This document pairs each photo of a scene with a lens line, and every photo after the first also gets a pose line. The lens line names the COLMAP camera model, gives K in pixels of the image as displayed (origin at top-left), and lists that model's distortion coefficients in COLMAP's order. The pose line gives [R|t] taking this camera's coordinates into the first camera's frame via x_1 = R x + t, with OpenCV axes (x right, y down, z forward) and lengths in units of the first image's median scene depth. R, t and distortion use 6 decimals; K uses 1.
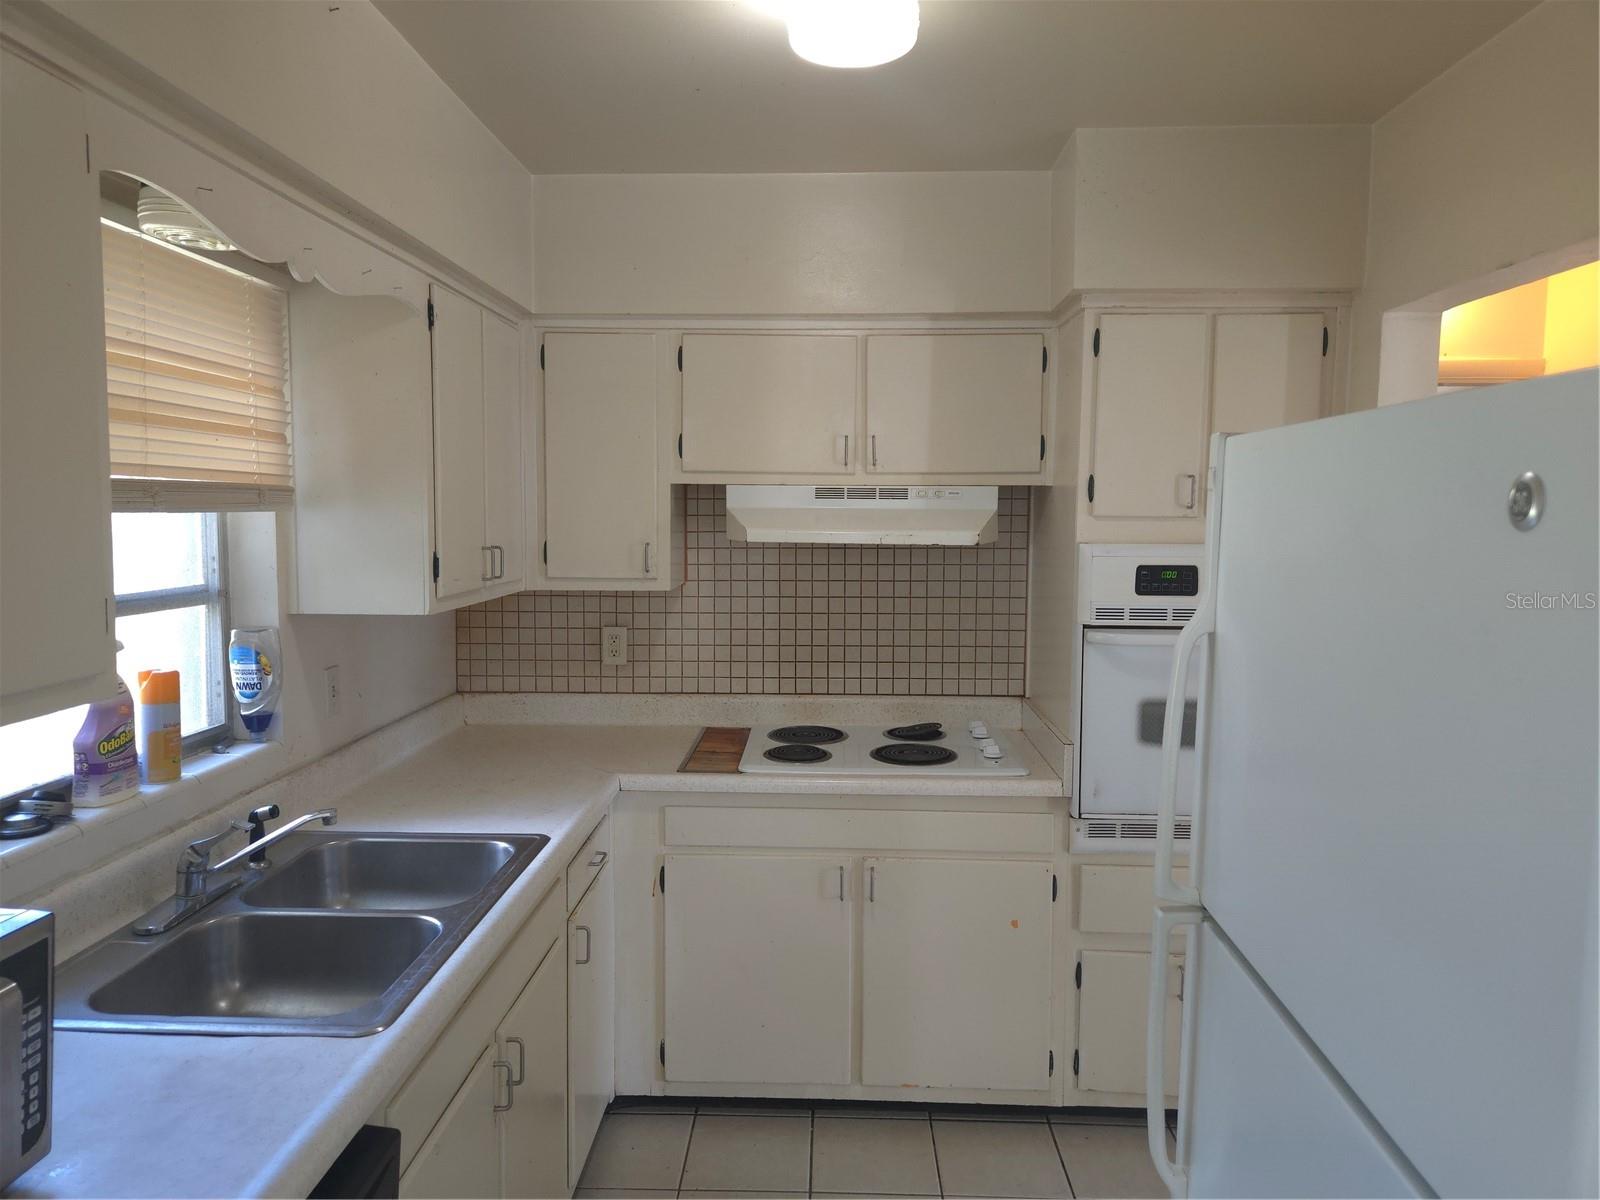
lens RADIAL K [[1077.4, 0, 793.9], [0, 1077.4, 592.0], [0, 0, 1]] dist [0.076380, -0.056881]
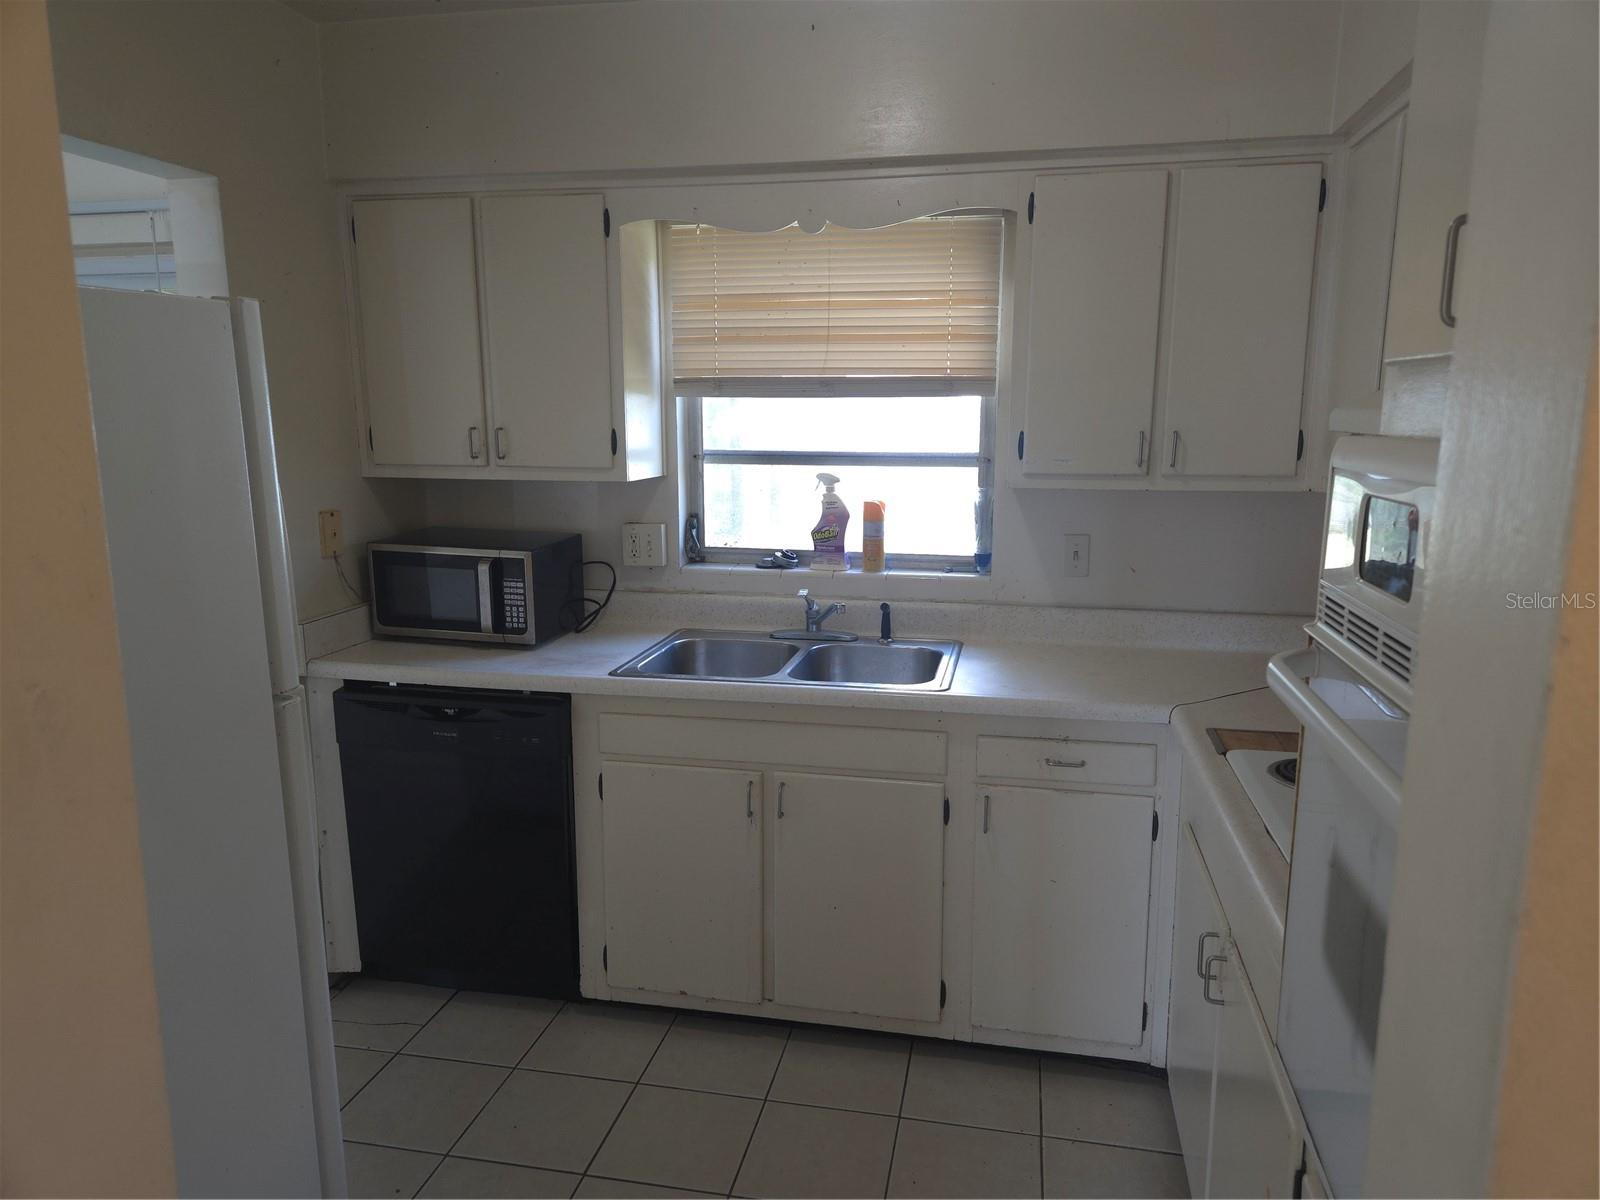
lens RADIAL K [[1071.4, 0, 805.6], [0, 1071.4, 599.8], [0, 0, 1]] dist [0.078402, -0.060800]
pose [[-0.167136, 0.165545, -0.971936, 0.956379], [-0.082743, 0.979970, 0.181142, -0.059506], [0.982456, 0.110696, -0.150090, 1.154639]]
